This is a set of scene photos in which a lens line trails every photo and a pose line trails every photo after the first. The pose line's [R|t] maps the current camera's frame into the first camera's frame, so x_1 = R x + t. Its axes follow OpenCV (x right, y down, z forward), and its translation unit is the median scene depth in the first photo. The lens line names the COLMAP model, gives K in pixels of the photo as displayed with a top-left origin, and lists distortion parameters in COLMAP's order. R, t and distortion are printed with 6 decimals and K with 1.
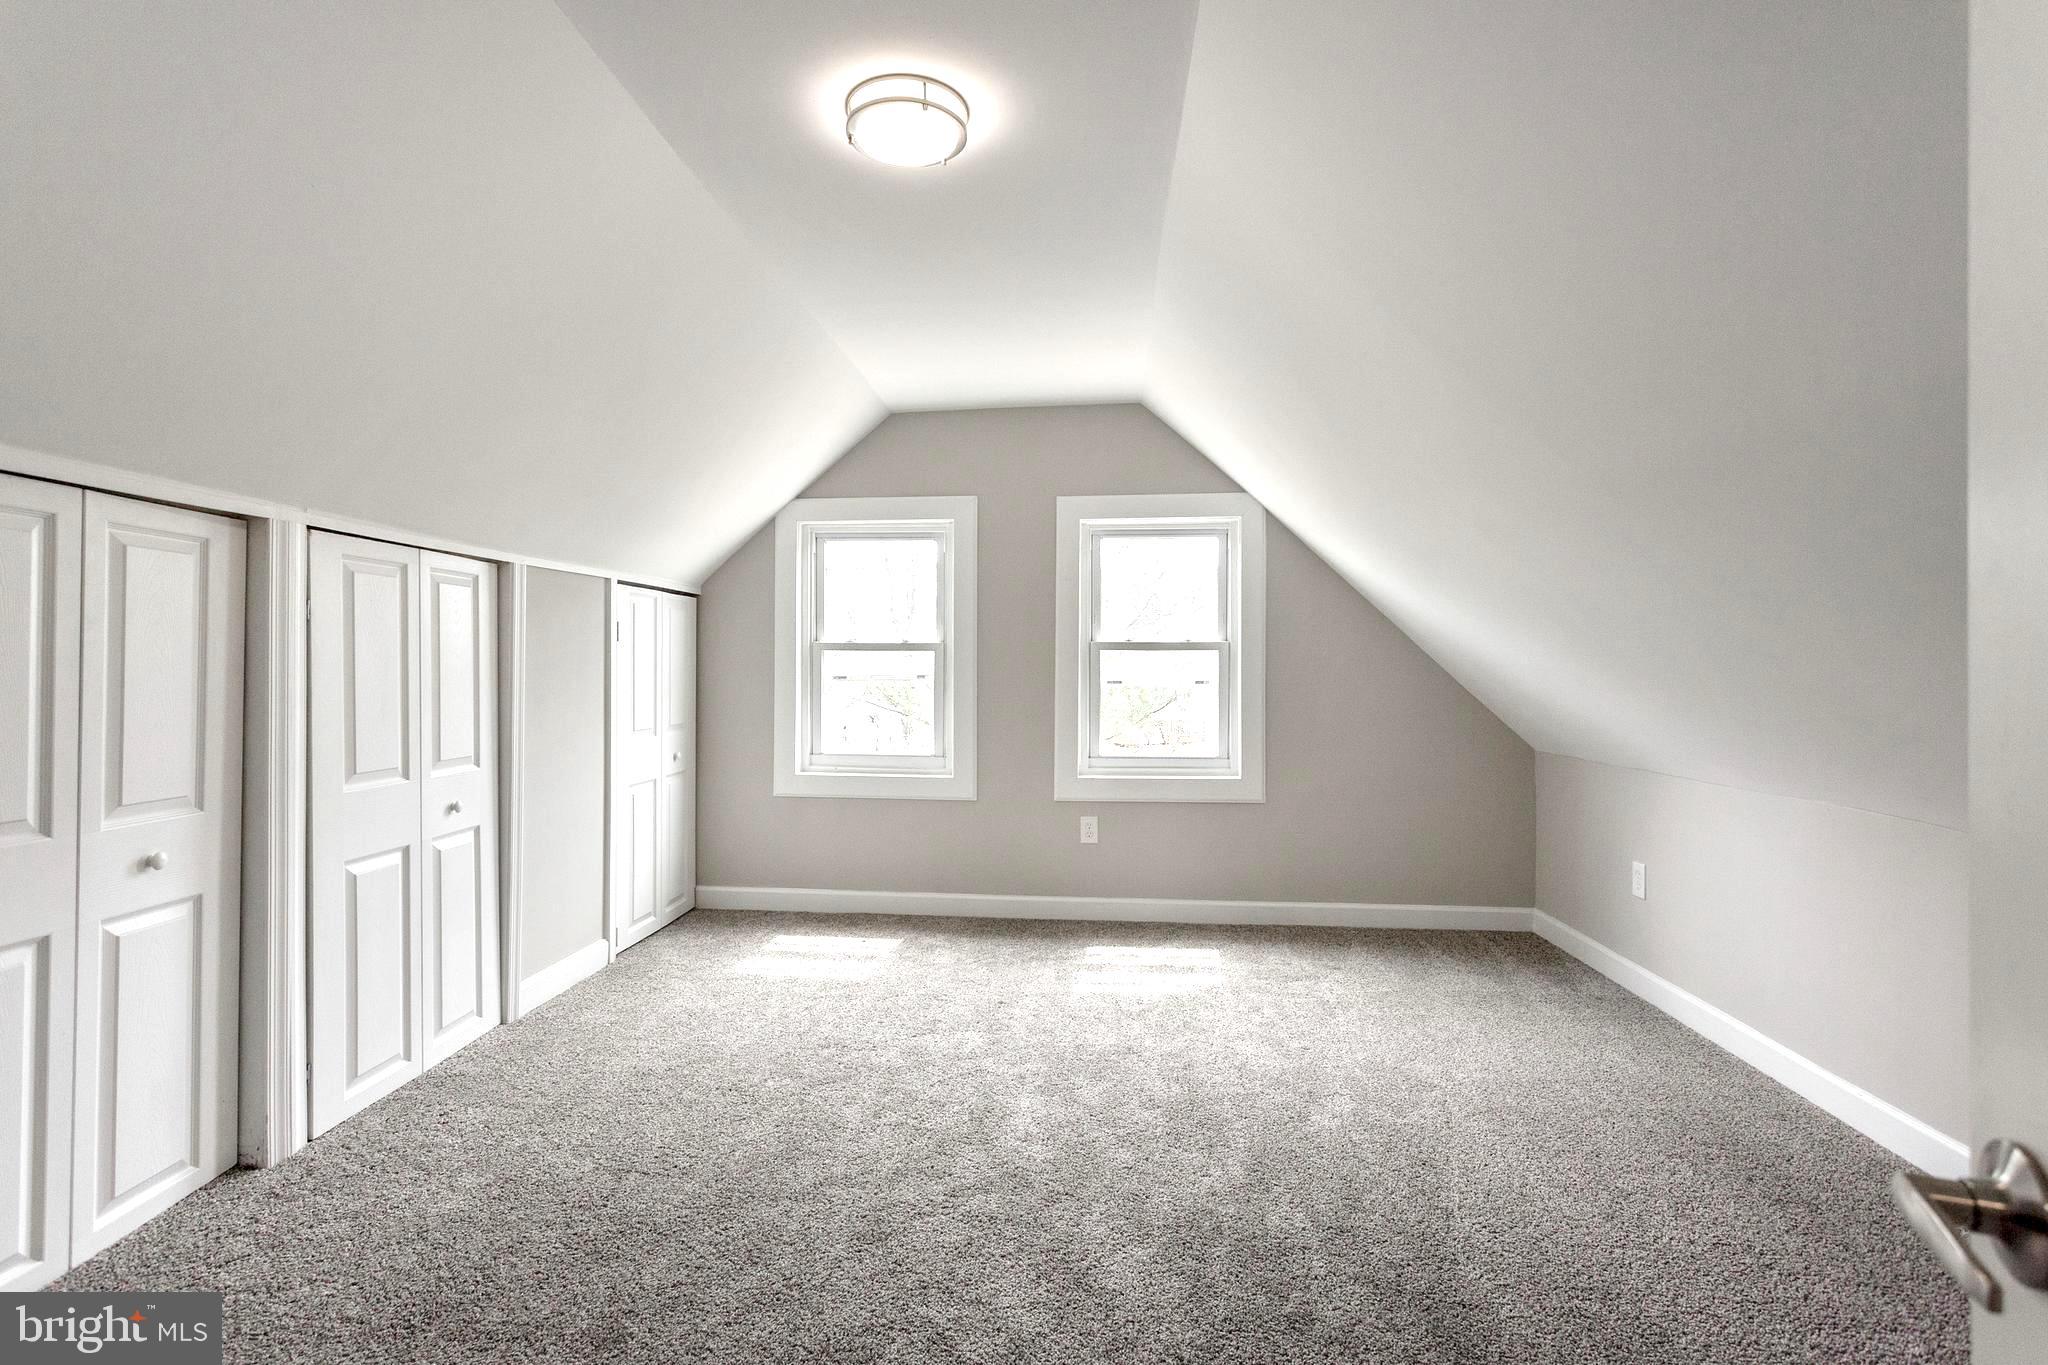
lens RADIAL K [[975.4, 0, 1014.9], [0, 975.4, 668.4], [0, 0, 1]] dist [-0.000060, 0.001134]
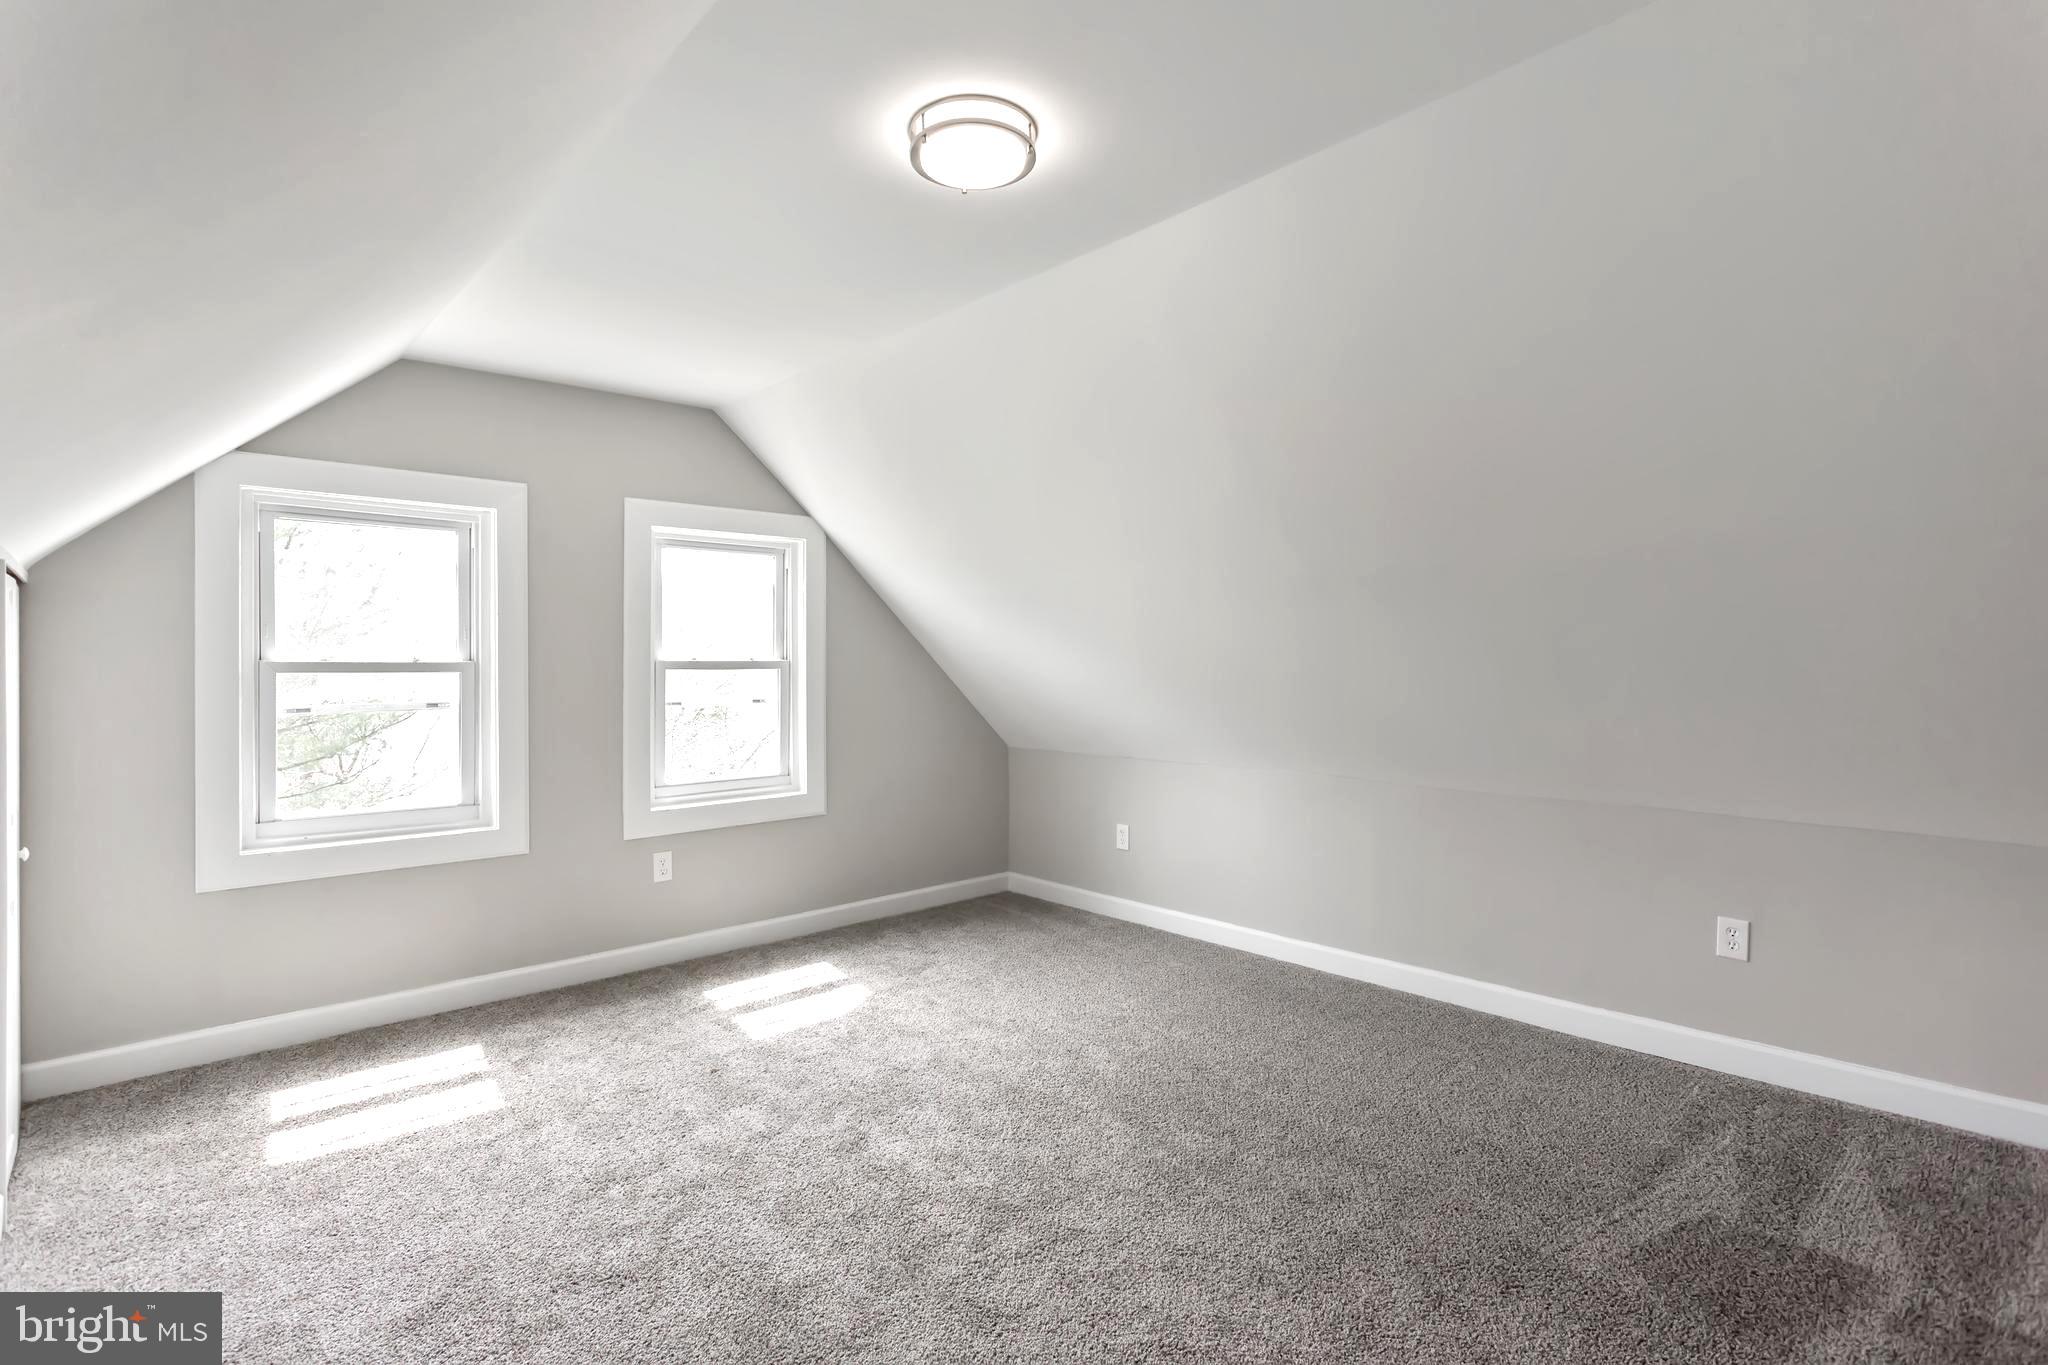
lens RADIAL K [[975.4, 0, 942.9], [0, 975.4, 672.9], [0, 0, 1]] dist [-0.000060, 0.001134]
pose [[0.682545, -0.013114, 0.730726, -0.431531], [0.006485, 0.999908, 0.011888, -0.026572], [-0.730815, -0.003376, 0.682567, 0.196715]]
